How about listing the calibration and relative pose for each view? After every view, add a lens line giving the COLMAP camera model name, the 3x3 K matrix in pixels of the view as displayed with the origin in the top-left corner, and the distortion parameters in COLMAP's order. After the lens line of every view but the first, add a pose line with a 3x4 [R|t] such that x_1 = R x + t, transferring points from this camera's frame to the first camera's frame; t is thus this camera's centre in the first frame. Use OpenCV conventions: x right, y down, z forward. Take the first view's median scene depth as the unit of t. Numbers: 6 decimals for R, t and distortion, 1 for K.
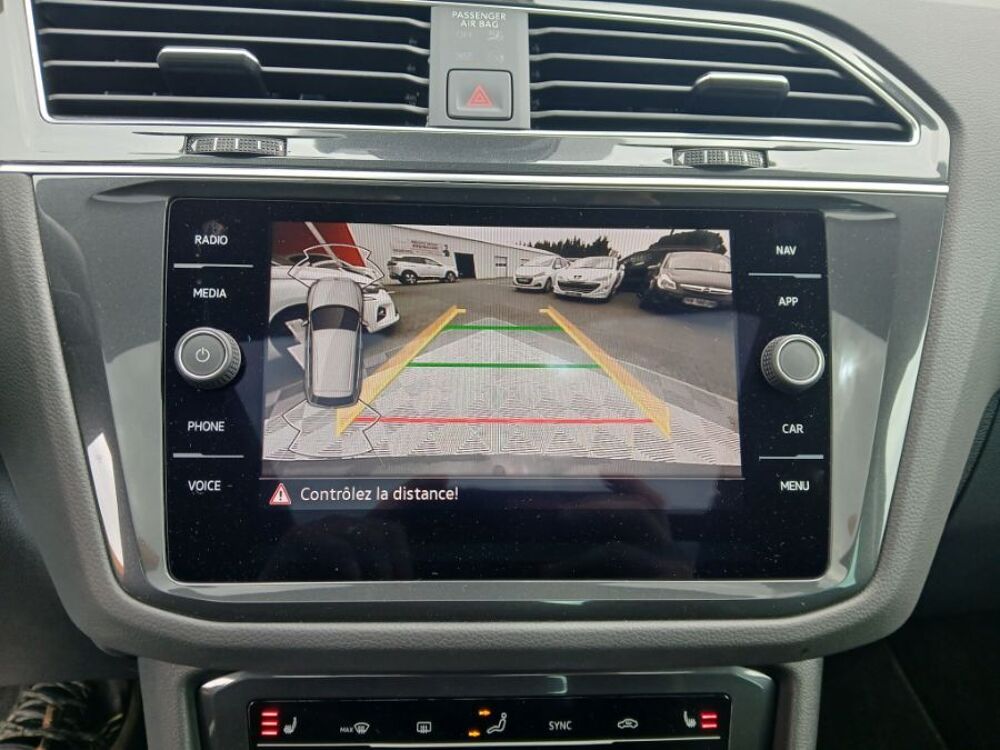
lens RADIAL K [[755.8, 0, 500.5], [0, 755.8, 371.0], [0, 0, 1]] dist [-0.045167, -0.005050]
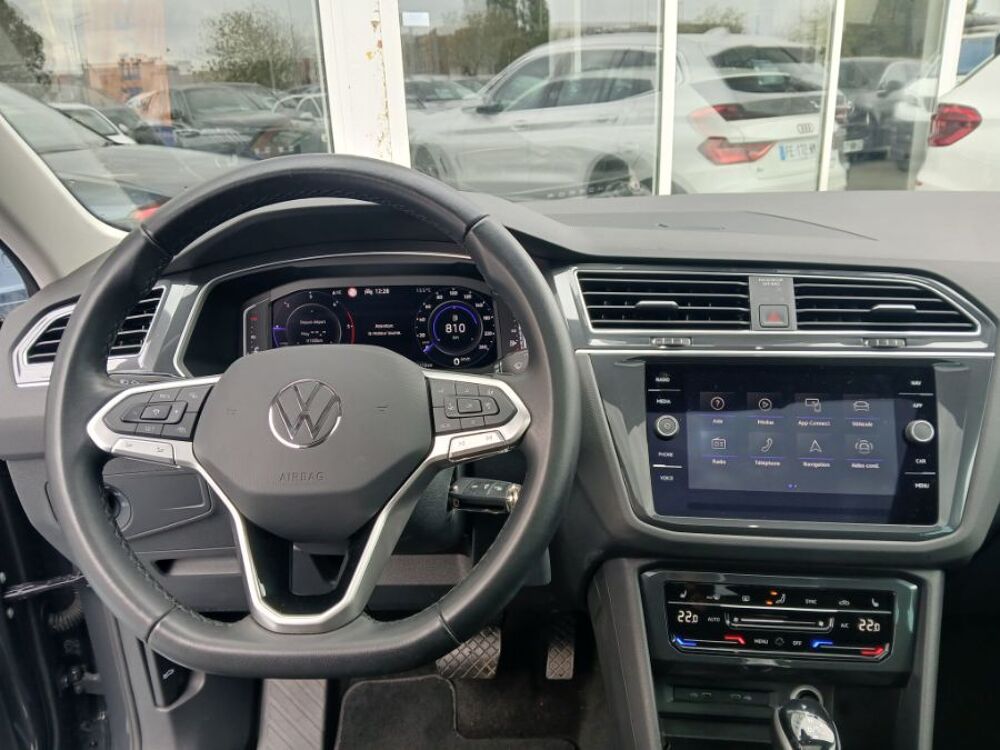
lens RADIAL K [[763.0, 0, 500.4], [0, 763.0, 394.7], [0, 0, 1]] dist [0.063066, -0.179055]
pose [[0.982926, 0.001643, -0.183995, -0.439382], [-0.016380, 0.996771, -0.078604, 0.079304], [0.183272, 0.080276, 0.979779, -1.527823]]
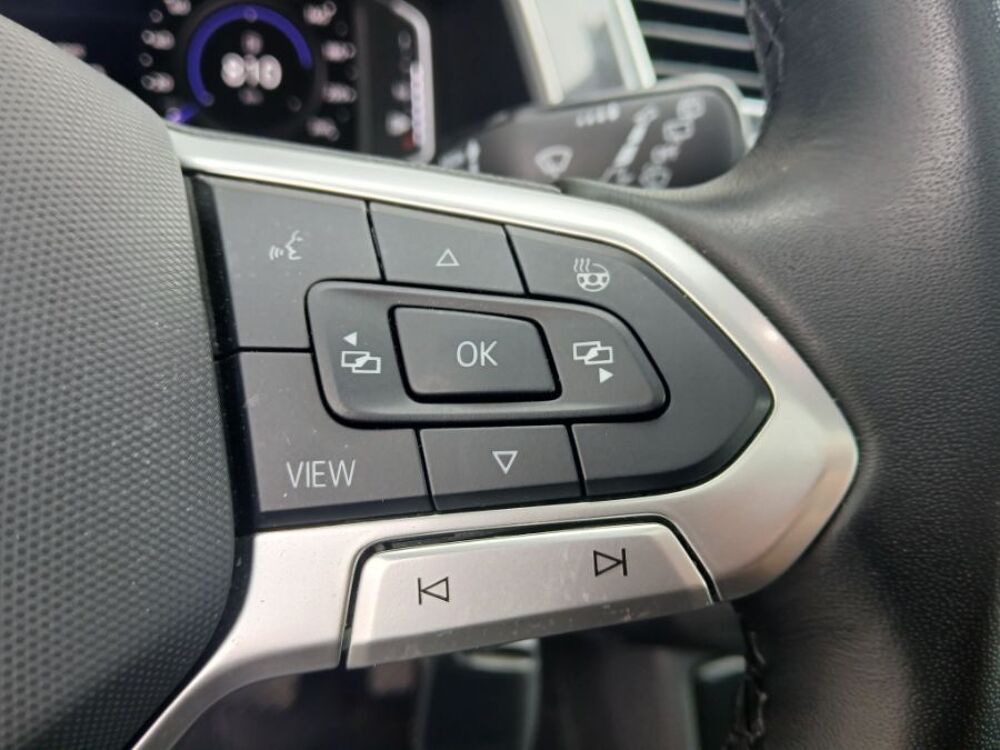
lens RADIAL K [[754.8, 0, 500.0], [0, 754.8, 375.0], [0, 0, 1]] dist [-0.051341, 0.001698]
pose [[0.989994, 0.030806, 0.137708, -0.916597], [-0.043985, 0.994628, 0.093704, -0.068356], [-0.134081, -0.098823, 0.986030, 0.081014]]
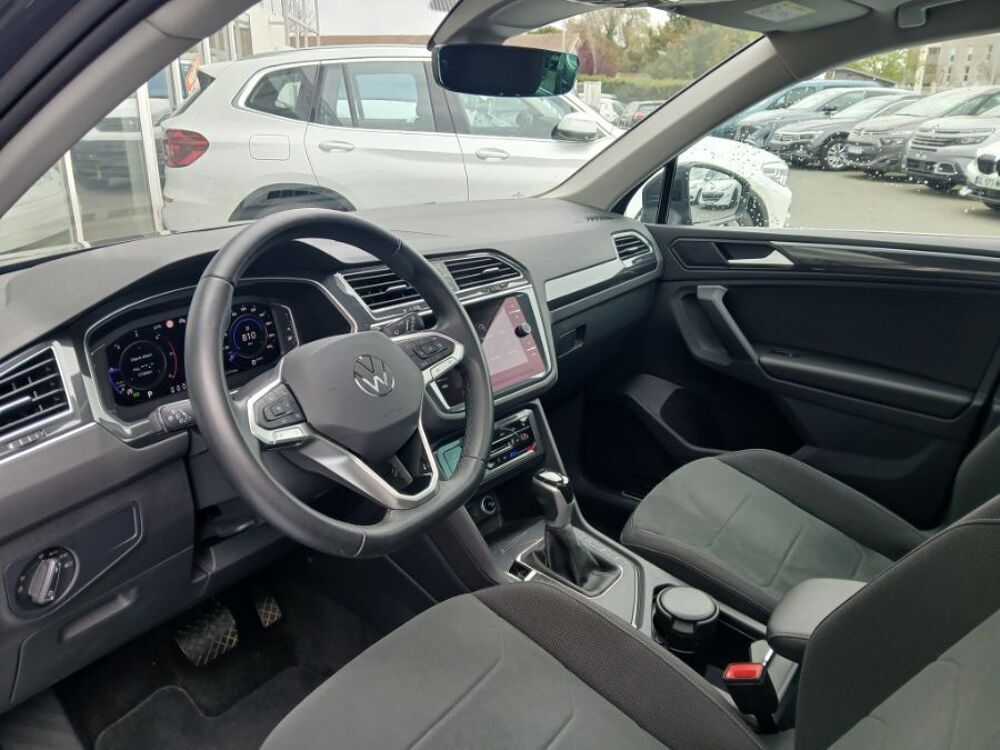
lens RADIAL K [[754.8, 0, 500.0], [0, 754.8, 375.0], [0, 0, 1]] dist [-0.051341, 0.001698]
pose [[0.676425, -0.260994, 0.688717, -2.873989], [0.319818, 0.946431, 0.044547, 0.004188], [-0.663450, 0.190132, 0.723660, -2.124226]]
